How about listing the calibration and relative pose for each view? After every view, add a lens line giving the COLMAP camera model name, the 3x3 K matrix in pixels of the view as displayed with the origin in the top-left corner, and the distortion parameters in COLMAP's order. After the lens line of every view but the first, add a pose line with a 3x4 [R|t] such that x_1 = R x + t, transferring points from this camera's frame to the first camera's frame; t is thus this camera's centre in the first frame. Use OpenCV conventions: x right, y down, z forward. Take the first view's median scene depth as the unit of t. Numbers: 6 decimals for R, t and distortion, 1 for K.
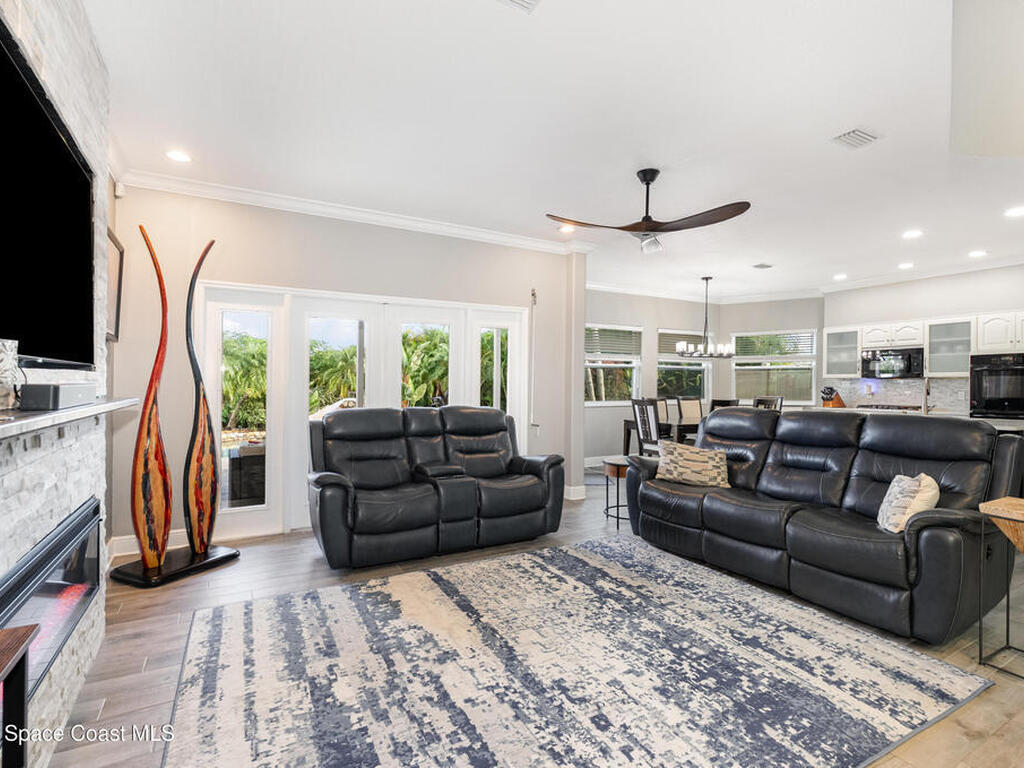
lens RADIAL K [[517.2, 0, 513.6], [0, 517.2, 389.7], [0, 0, 1]] dist [0.002053, 0.000590]
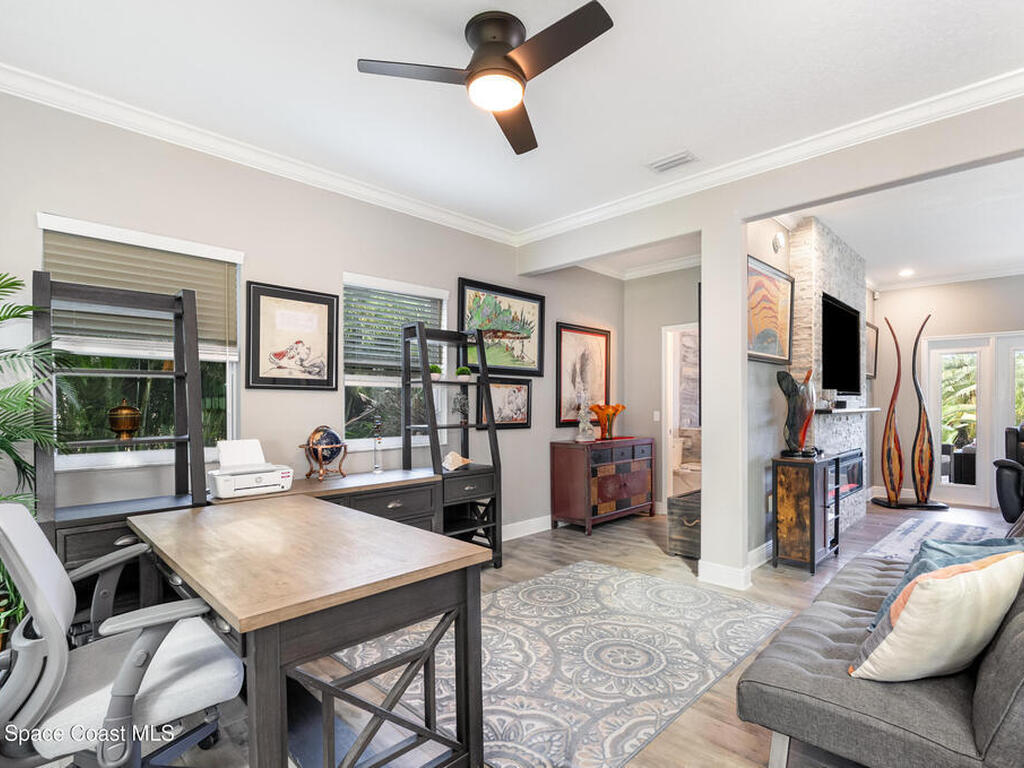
lens RADIAL K [[517.2, 0, 513.6], [0, 517.2, 389.7], [0, 0, 1]] dist [0.002053, 0.000590]
pose [[0.275616, -0.023831, -0.960972, 0.705731], [-0.014053, 0.999486, -0.028817, 0.019490], [0.961165, 0.021446, 0.275140, -0.806279]]
